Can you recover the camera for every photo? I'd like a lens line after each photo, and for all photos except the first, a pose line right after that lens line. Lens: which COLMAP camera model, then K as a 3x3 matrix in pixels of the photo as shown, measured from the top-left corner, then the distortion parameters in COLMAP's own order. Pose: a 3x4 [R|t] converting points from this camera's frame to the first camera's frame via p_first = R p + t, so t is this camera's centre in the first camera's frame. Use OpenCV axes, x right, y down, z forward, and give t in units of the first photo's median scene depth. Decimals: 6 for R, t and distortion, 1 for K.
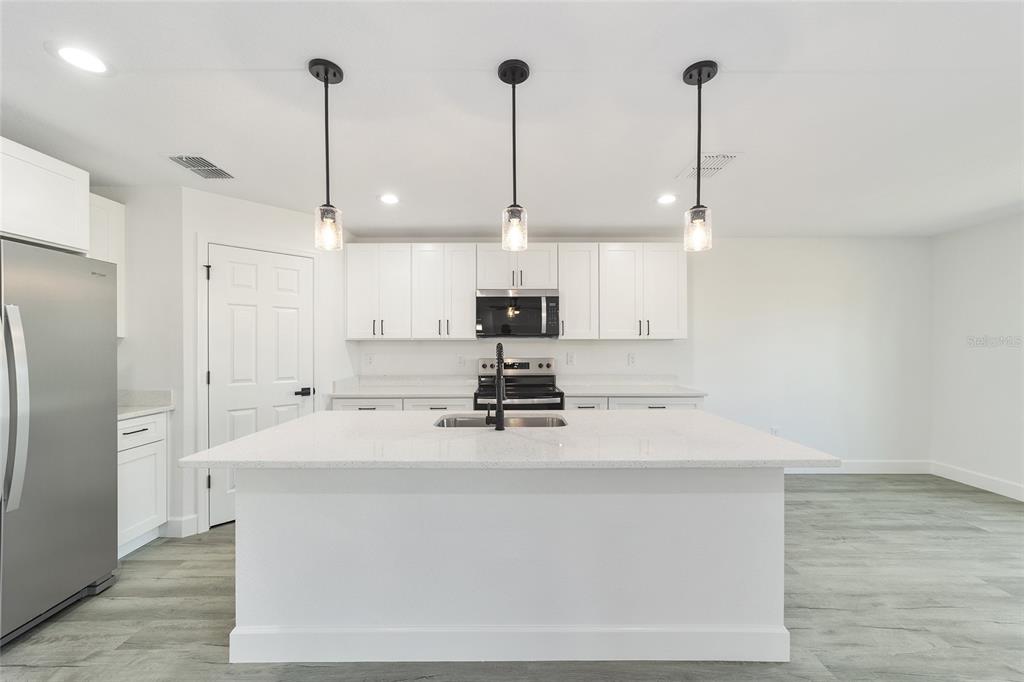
lens RADIAL K [[390.4, 0, 512.0], [0, 390.4, 341.0], [0, 0, 1]] dist [-0.011171, 0.008419]
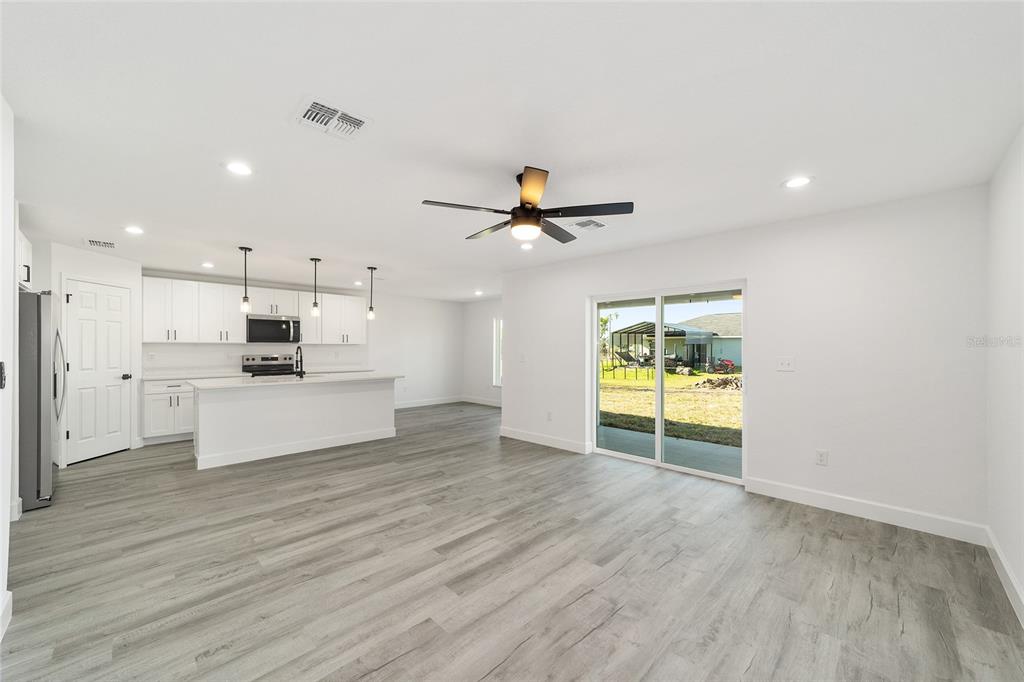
lens RADIAL K [[395.7, 0, 507.2], [0, 395.7, 349.1], [0, 0, 1]] dist [-0.013110, 0.008848]
pose [[0.713177, 0.001899, 0.700981, -0.488159], [-0.011396, 0.999896, 0.008886, -0.007609], [-0.700891, -0.014326, 0.713125, -1.025040]]
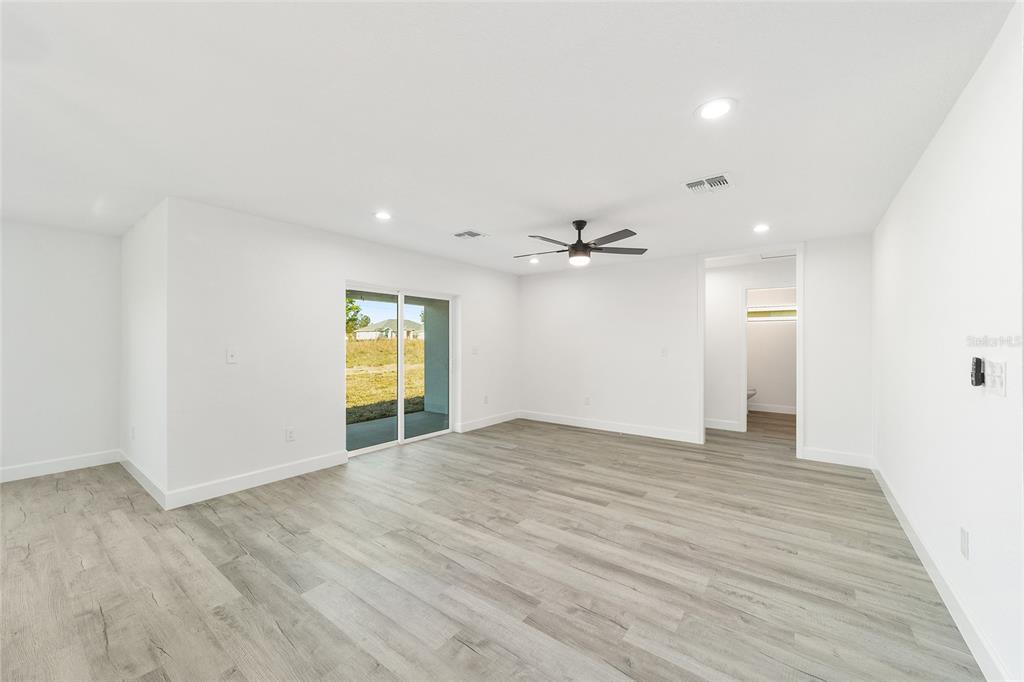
lens RADIAL K [[390.4, 0, 512.0], [0, 390.4, 341.0], [0, 0, 1]] dist [-0.011171, 0.008419]
pose [[-0.795077, -0.000586, 0.606508, -0.439679], [-0.008183, 0.999919, -0.009761, 0.008063], [-0.606453, -0.012724, -0.795017, 0.376672]]
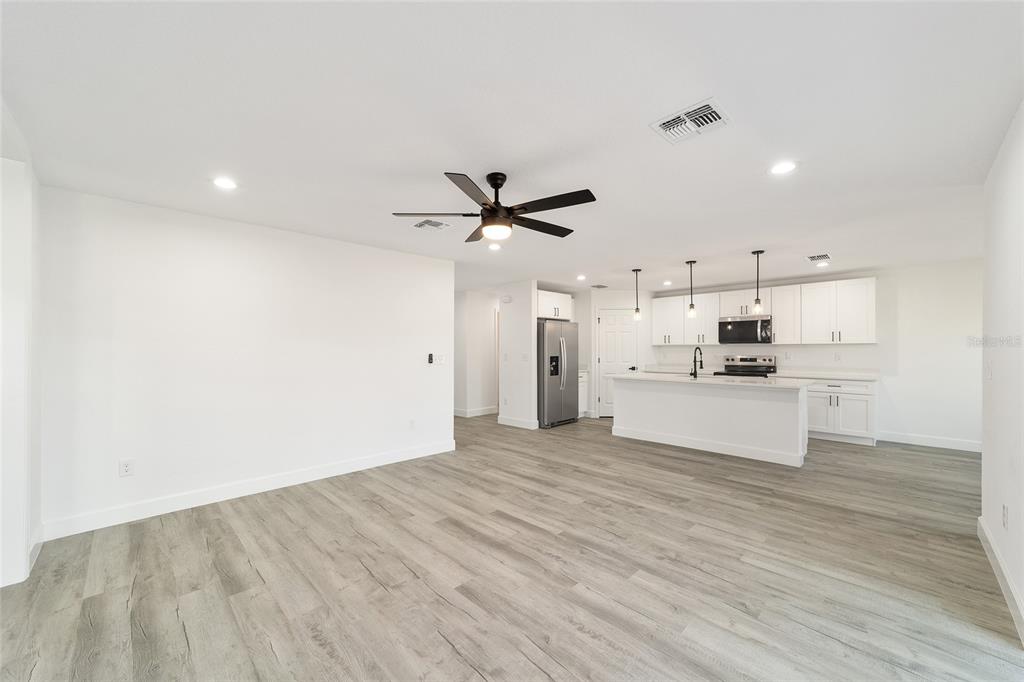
lens RADIAL K [[395.7, 0, 507.2], [0, 395.7, 349.1], [0, 0, 1]] dist [-0.013110, 0.008848]
pose [[0.689578, -0.001329, -0.724210, 0.570835], [0.009344, 0.999931, 0.007062, -0.006257], [0.724151, -0.011637, 0.689543, -1.021390]]
